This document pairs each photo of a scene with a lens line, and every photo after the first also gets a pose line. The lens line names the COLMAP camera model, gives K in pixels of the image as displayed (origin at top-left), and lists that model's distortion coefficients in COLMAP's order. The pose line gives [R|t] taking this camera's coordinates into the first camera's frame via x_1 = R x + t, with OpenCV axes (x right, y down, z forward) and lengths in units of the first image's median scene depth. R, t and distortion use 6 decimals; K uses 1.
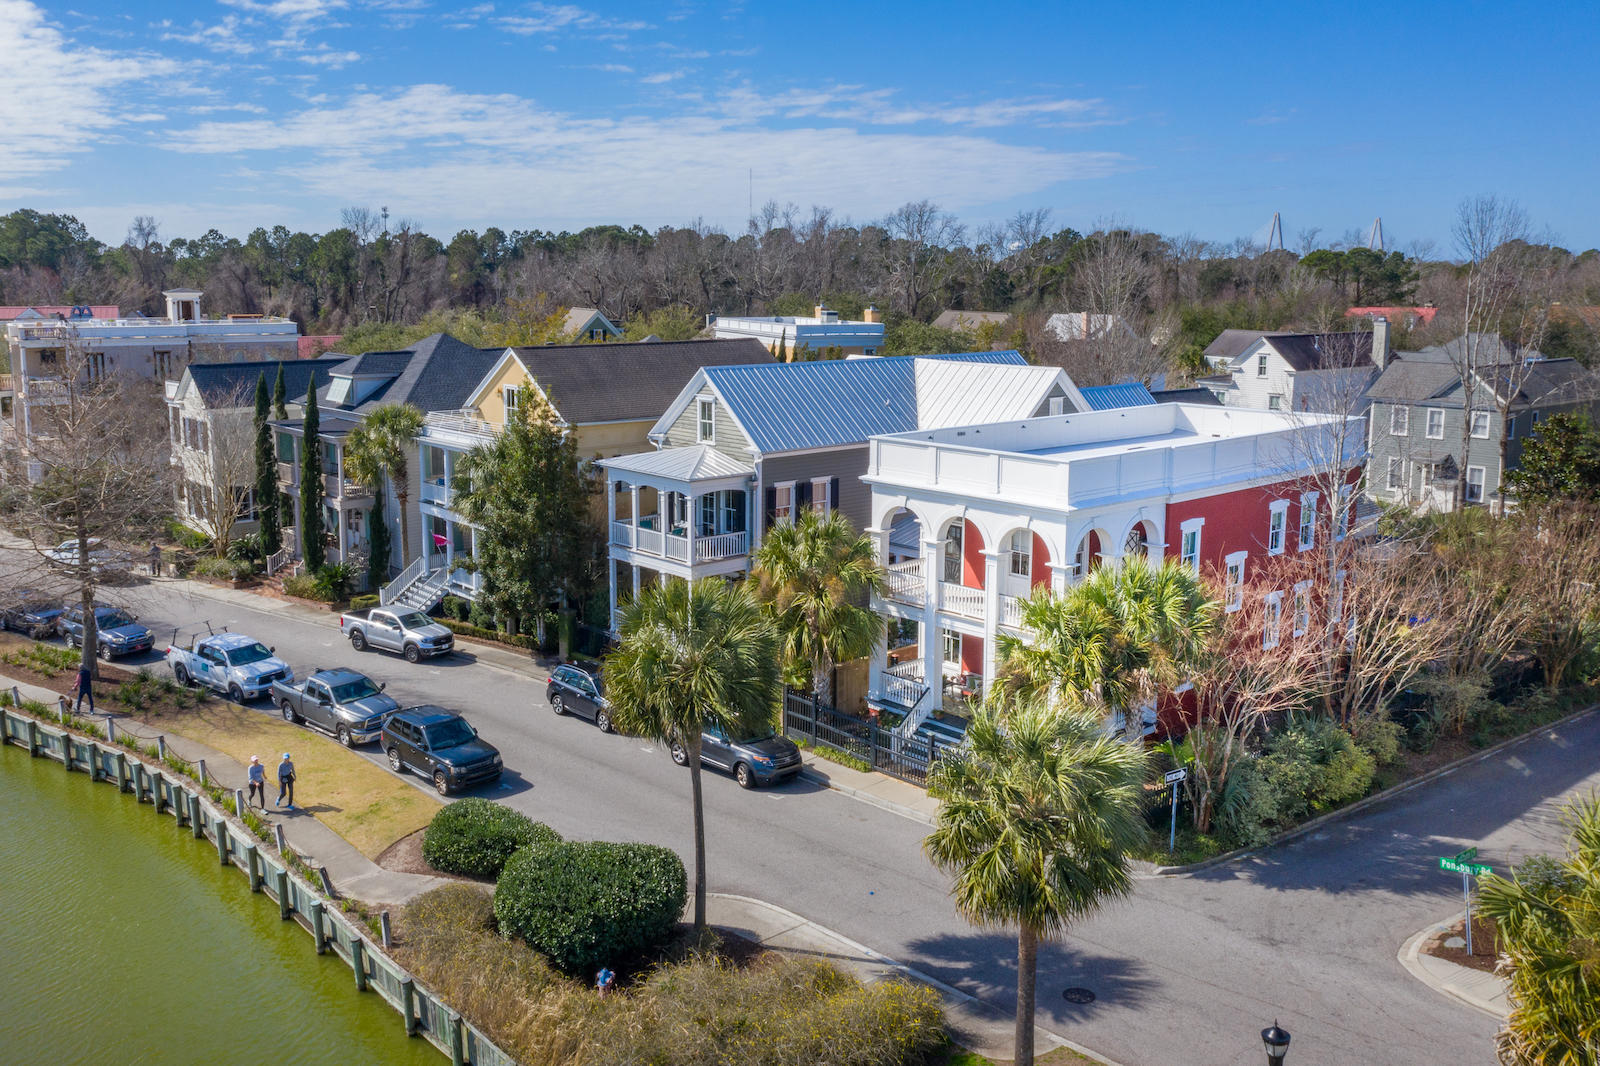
lens RADIAL K [[1355.0, 0, 739.4], [0, 1355.0, 489.4], [0, 0, 1]] dist [-0.027397, 0.006901]
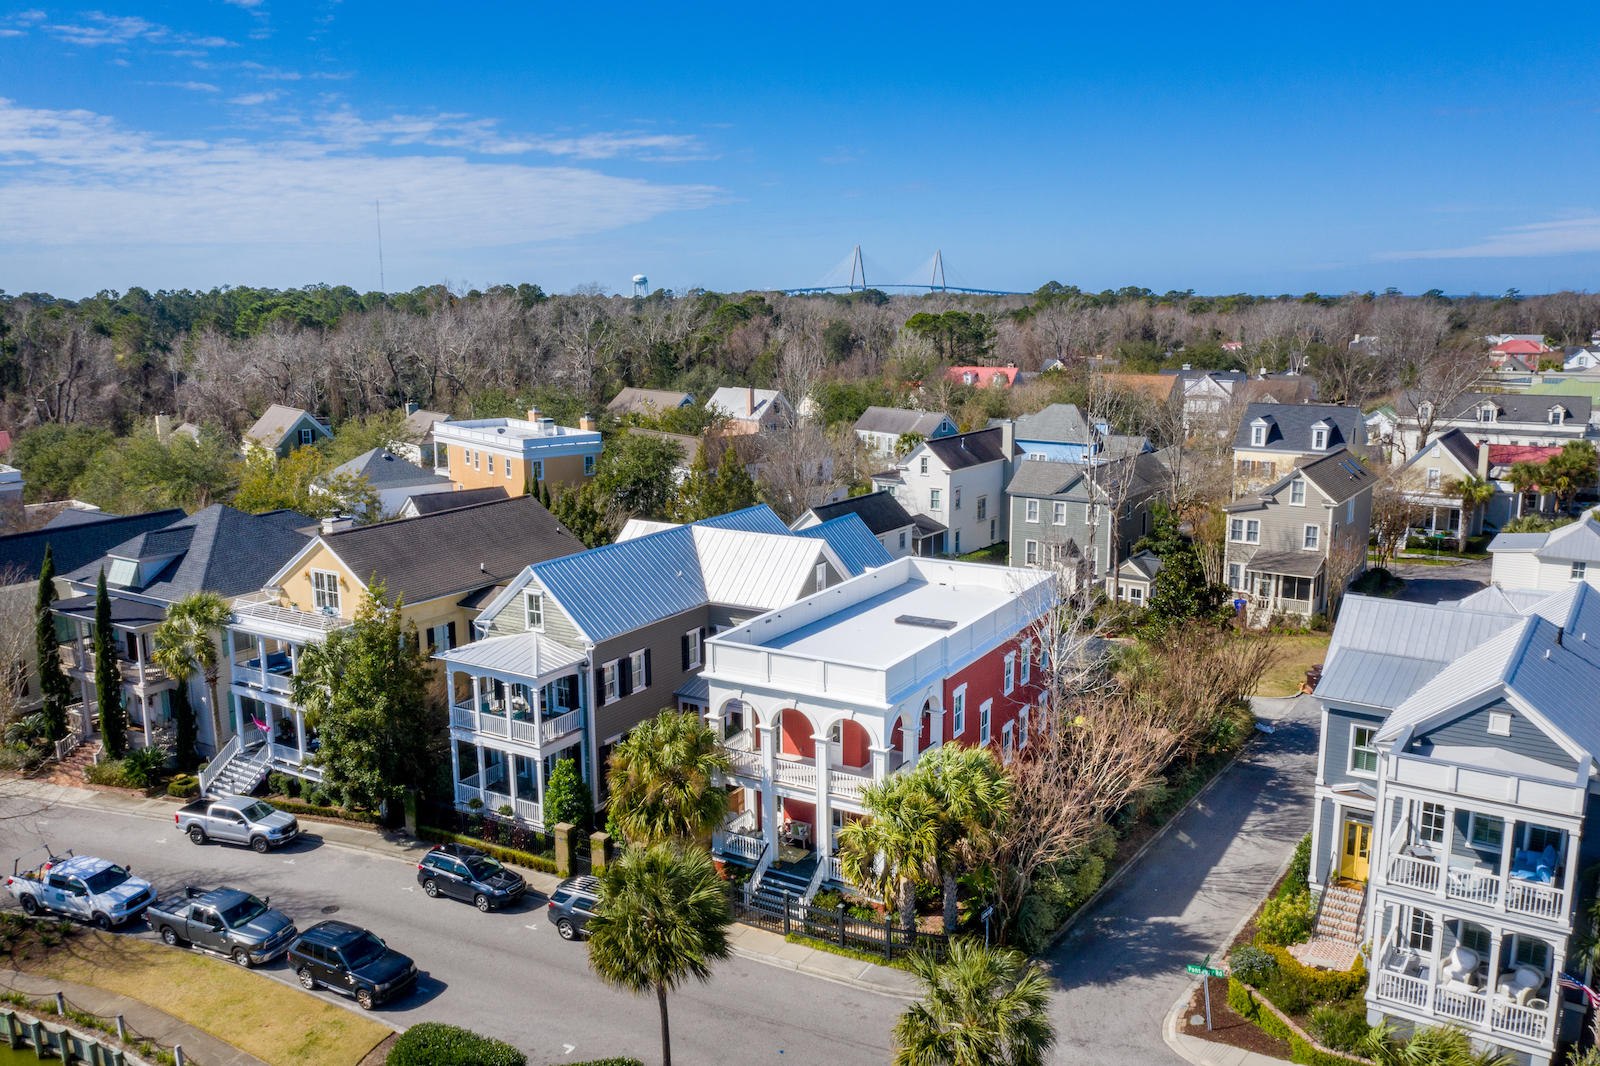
lens RADIAL K [[1248.1, 0, 800.0], [0, 1248.1, 533.0], [0, 0, 1]] dist [-0.028390, 0.002569]
pose [[0.946486, -0.065540, 0.316022, -0.142562], [0.056718, 0.997703, 0.037044, -0.145323], [-0.317724, -0.017137, 0.948029, -0.057687]]
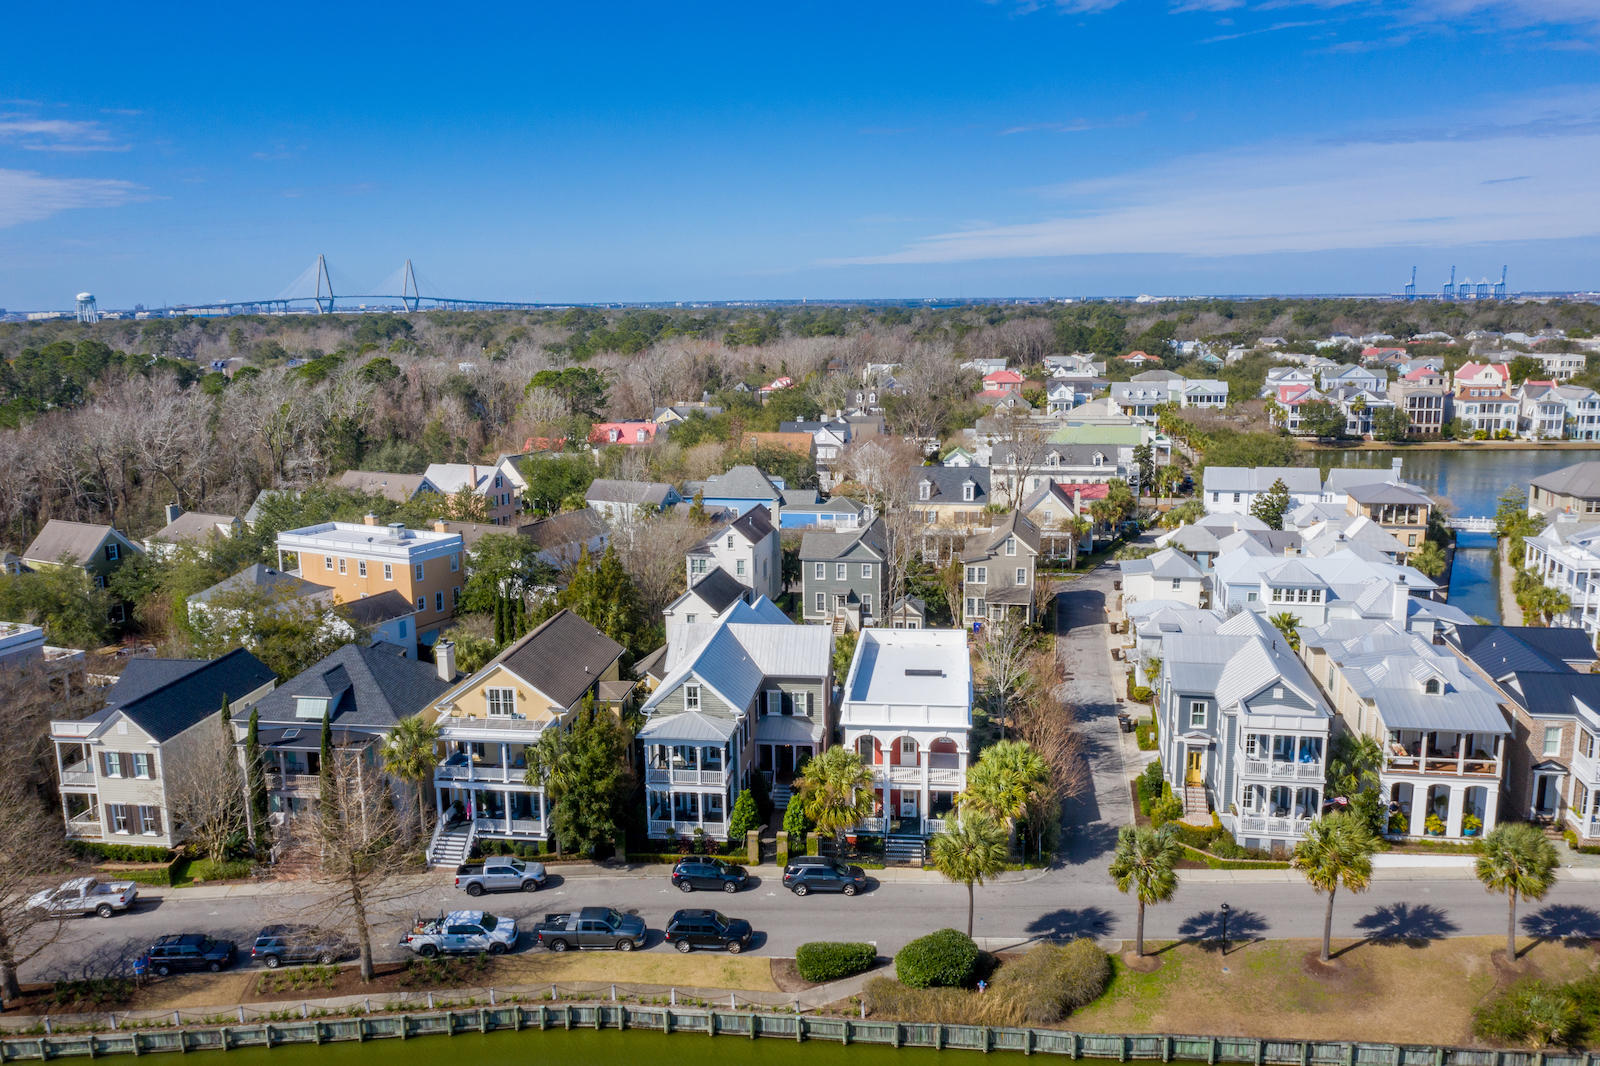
lens RADIAL K [[1248.1, 0, 800.0], [0, 1248.1, 533.0], [0, 0, 1]] dist [-0.028390, 0.002569]
pose [[0.736831, -0.134082, 0.662648, -0.957258], [0.118427, 0.990580, 0.068752, -0.355357], [-0.665624, 0.027817, 0.745769, -0.267352]]
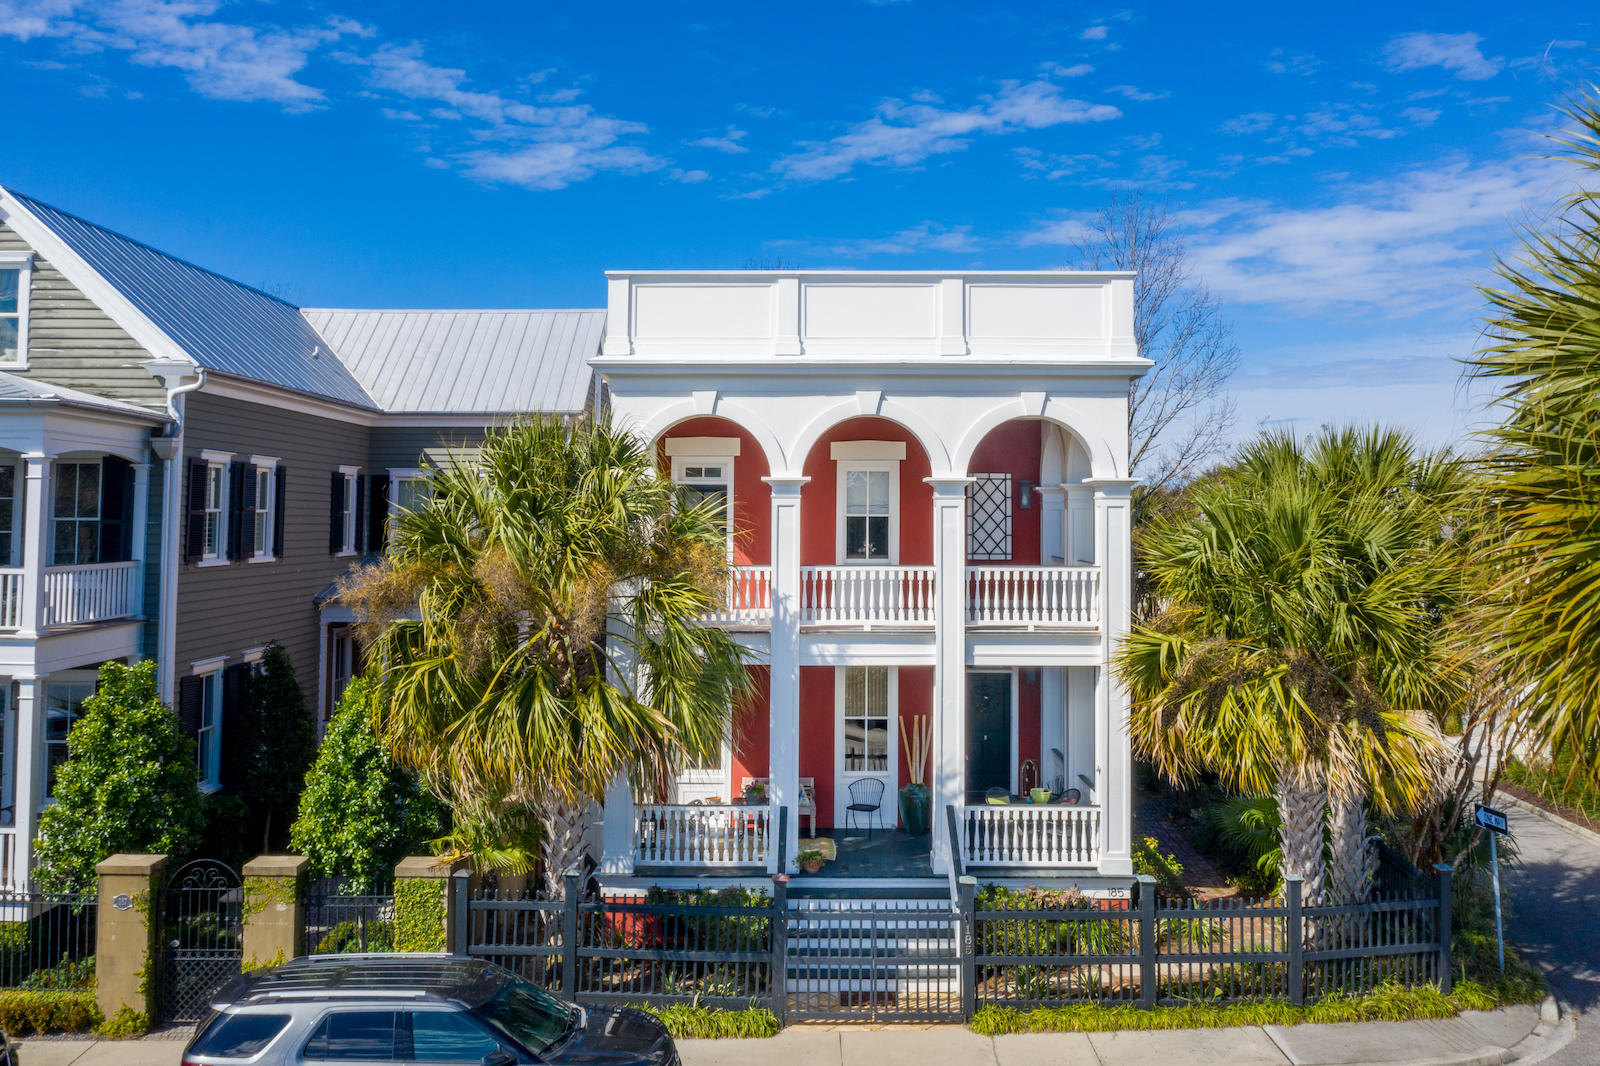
lens RADIAL K [[1260.0, 0, 802.3], [0, 1260.0, 439.2], [0, 0, 1]] dist [-0.031163, -0.000723]
pose [[0.651791, 0.048604, 0.756839, -0.154799], [0.112760, 0.980642, -0.160086, 0.078786], [-0.749969, 0.189683, 0.633693, 0.593111]]
